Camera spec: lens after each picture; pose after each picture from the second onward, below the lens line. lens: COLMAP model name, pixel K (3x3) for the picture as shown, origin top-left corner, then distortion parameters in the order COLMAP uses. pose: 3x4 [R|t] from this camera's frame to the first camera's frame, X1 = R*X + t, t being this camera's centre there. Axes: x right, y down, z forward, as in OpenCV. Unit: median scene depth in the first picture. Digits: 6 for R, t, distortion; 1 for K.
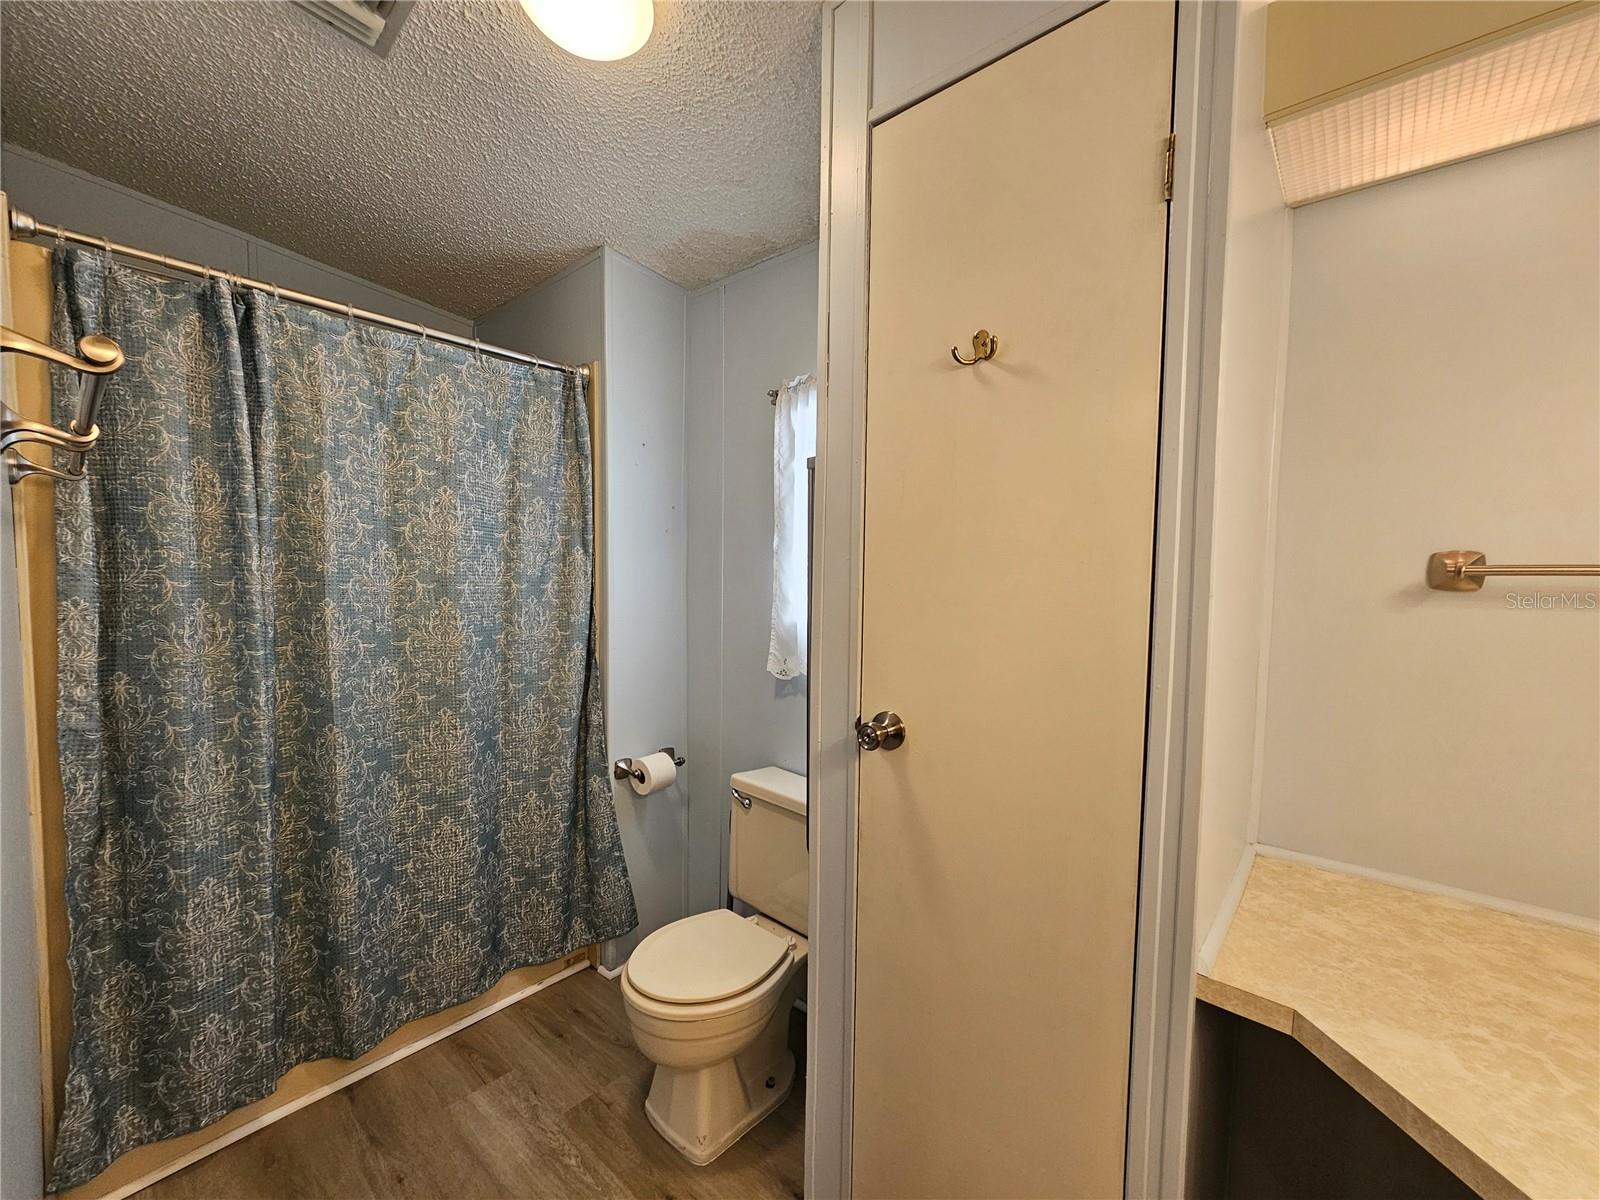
lens RADIAL K [[652.4, 0, 802.2], [0, 652.4, 605.8], [0, 0, 1]] dist [-0.002957, 0.001296]
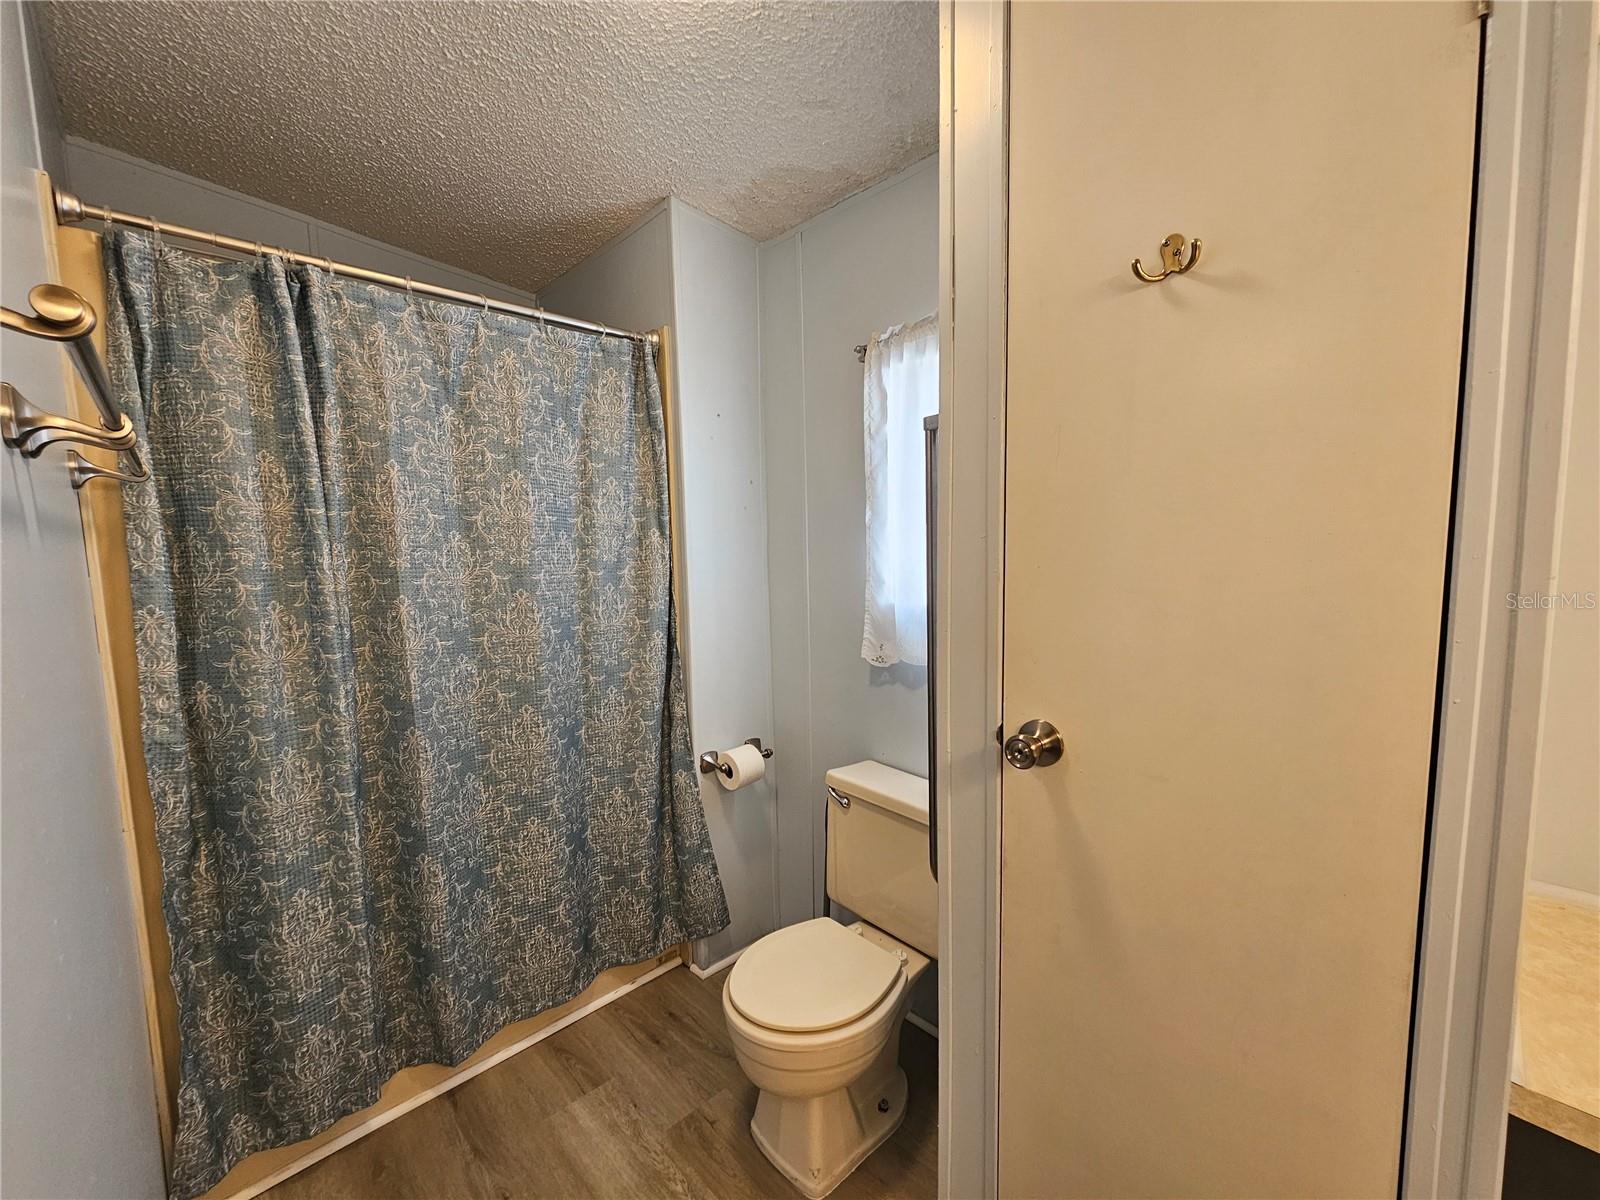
lens RADIAL K [[652.4, 0, 802.8], [0, 652.4, 602.4], [0, 0, 1]] dist [-0.002957, 0.001296]
pose [[0.995342, -0.026405, -0.092723, -0.068574], [0.030173, 0.998765, 0.039474, -0.022916], [0.091566, -0.042088, 0.994909, 0.122013]]
